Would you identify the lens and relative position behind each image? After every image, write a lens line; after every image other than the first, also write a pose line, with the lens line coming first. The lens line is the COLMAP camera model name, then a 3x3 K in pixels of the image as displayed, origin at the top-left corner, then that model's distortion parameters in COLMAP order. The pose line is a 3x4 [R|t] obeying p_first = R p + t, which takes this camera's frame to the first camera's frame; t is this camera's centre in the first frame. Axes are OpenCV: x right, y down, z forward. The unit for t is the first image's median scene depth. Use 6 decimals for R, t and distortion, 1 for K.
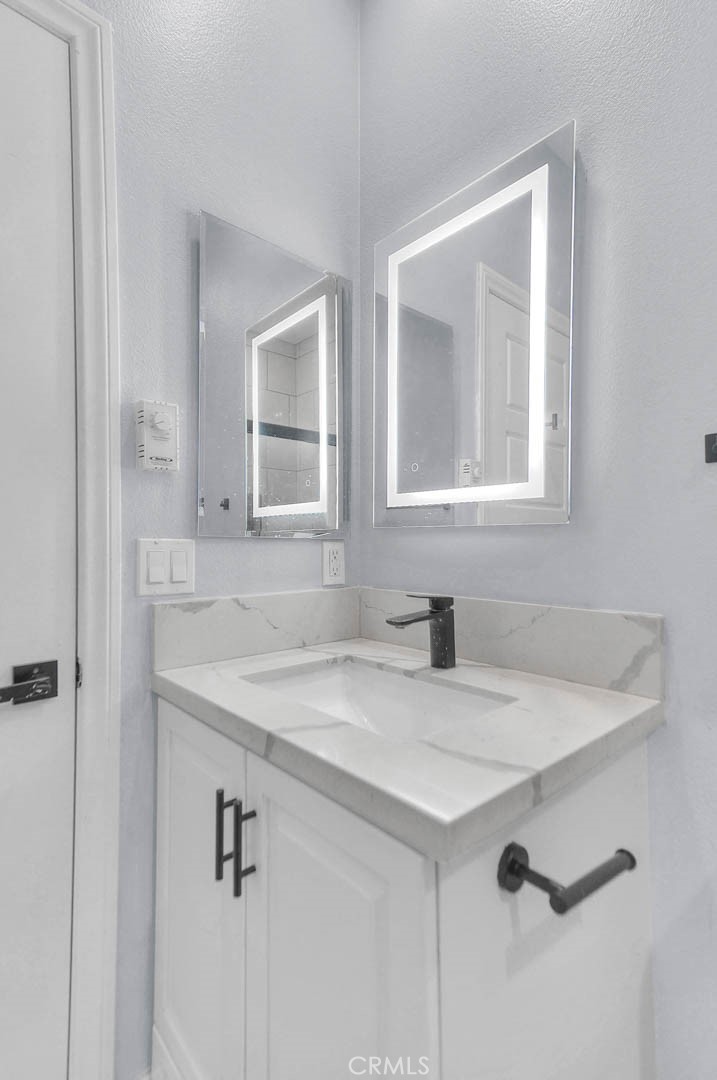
lens RADIAL K [[510.0, 0, 358.5], [0, 510.0, 540.0], [0, 0, 1]] dist [0.038765, -0.000182]
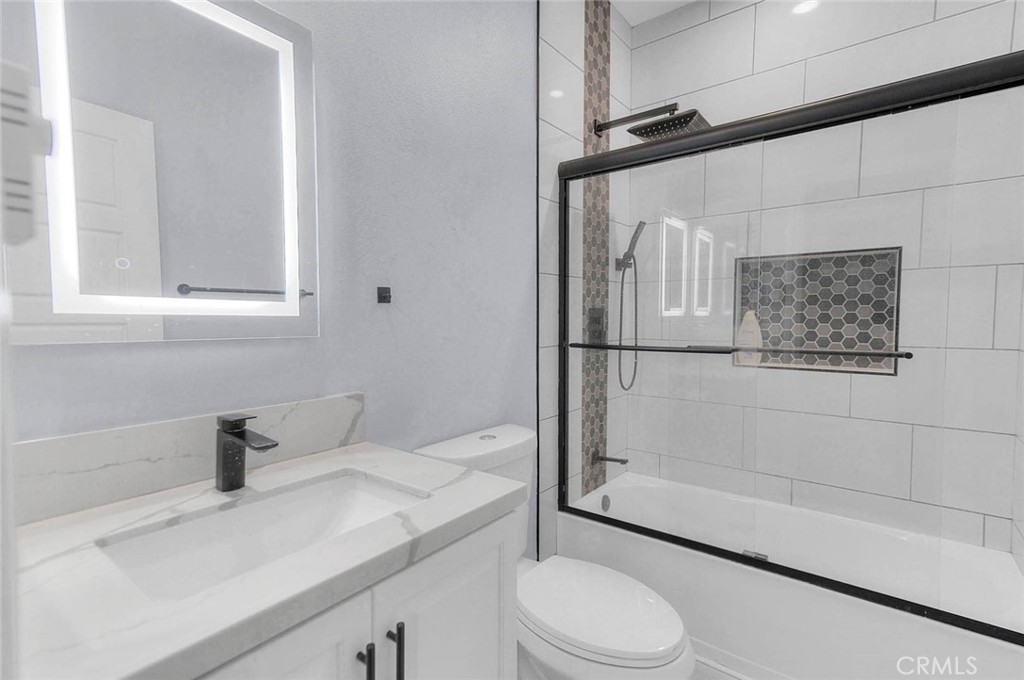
lens RADIAL K [[483.5, 0, 512.0], [0, 483.5, 340.0], [0, 0, 1]] dist [0.038765, -0.000182]
pose [[-0.183348, -0.046028, 0.981970, -1.004635], [-0.005391, 0.998935, 0.045817, -0.091473], [-0.983033, 0.003106, -0.183401, 0.790308]]
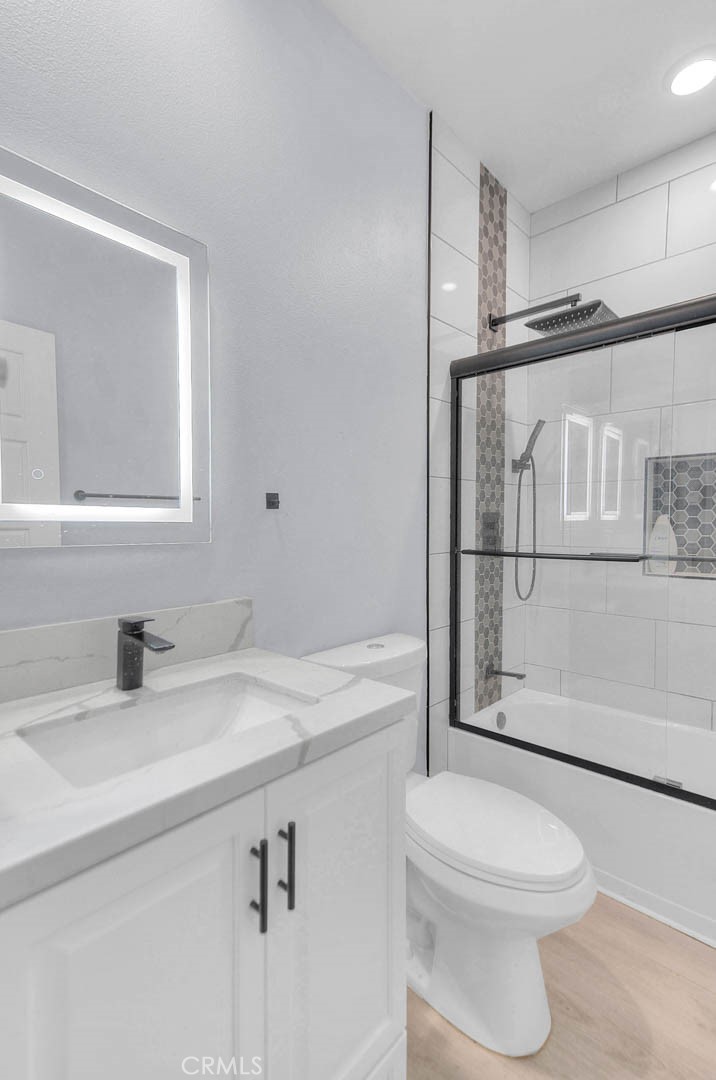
lens RADIAL K [[510.0, 0, 358.0], [0, 510.0, 540.0], [0, 0, 1]] dist [0.038765, -0.000182]
pose [[-0.100095, -0.035112, 0.994358, -1.060276], [-0.005200, 0.999382, 0.034766, -0.094940], [-0.994964, -0.001691, -0.100215, 0.800937]]
